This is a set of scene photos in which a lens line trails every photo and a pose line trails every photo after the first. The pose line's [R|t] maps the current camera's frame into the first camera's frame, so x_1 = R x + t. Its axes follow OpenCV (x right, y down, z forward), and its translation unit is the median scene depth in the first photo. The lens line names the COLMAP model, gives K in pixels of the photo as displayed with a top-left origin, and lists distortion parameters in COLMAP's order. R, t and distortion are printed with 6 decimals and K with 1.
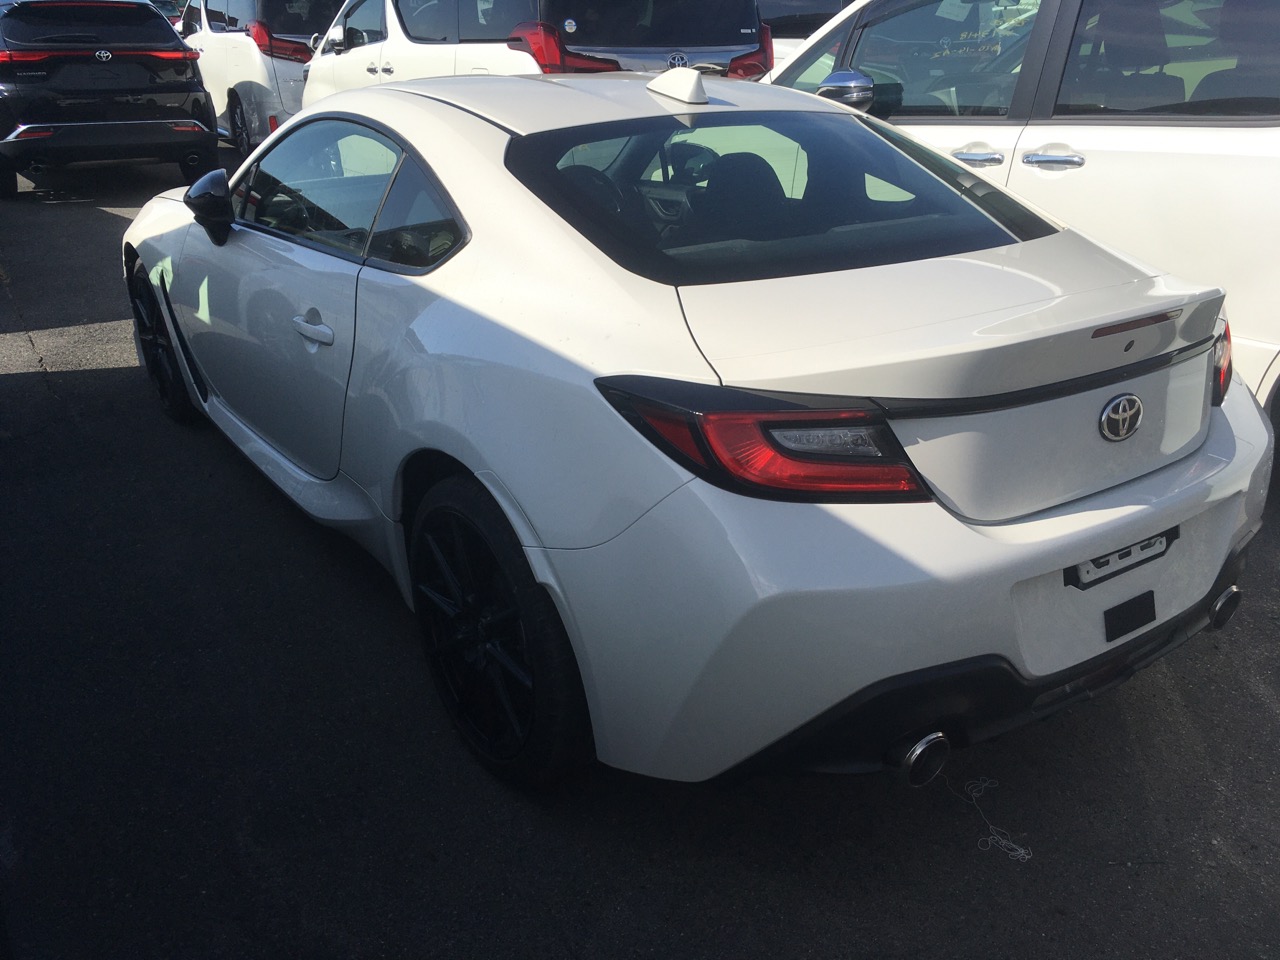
lens RADIAL K [[1082.0, 0, 636.7], [0, 1082.0, 484.2], [0, 0, 1]] dist [0.055360, -0.087412]
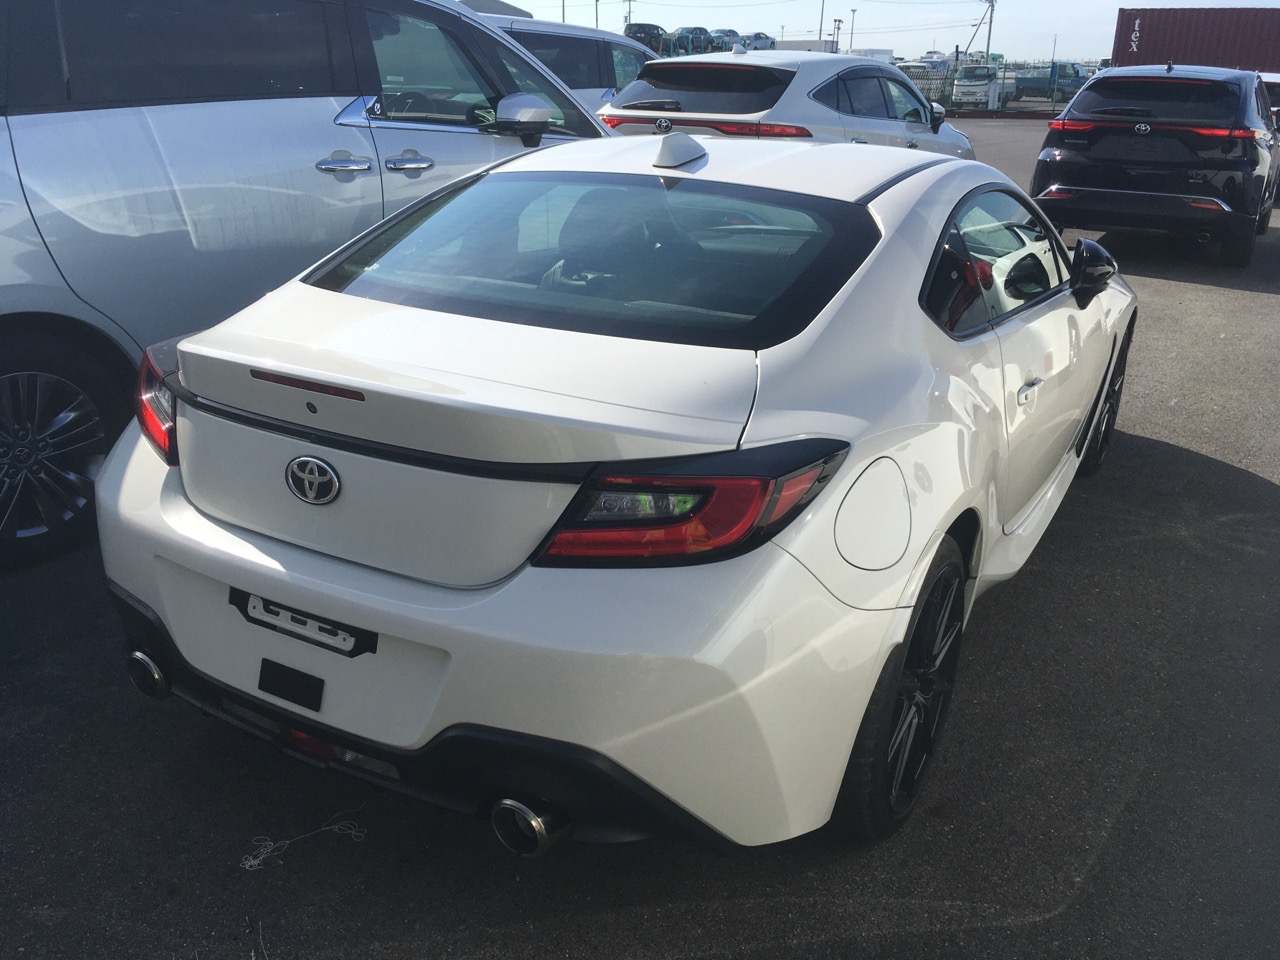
lens RADIAL K [[1082.0, 0, 641.1], [0, 1082.0, 472.8], [0, 0, 1]] dist [0.055360, -0.087412]
pose [[0.443351, 0.314815, -0.839245, 1.302826], [-0.374614, 0.915679, 0.145588, -0.299469], [0.814312, 0.249846, 0.523901, 0.679405]]
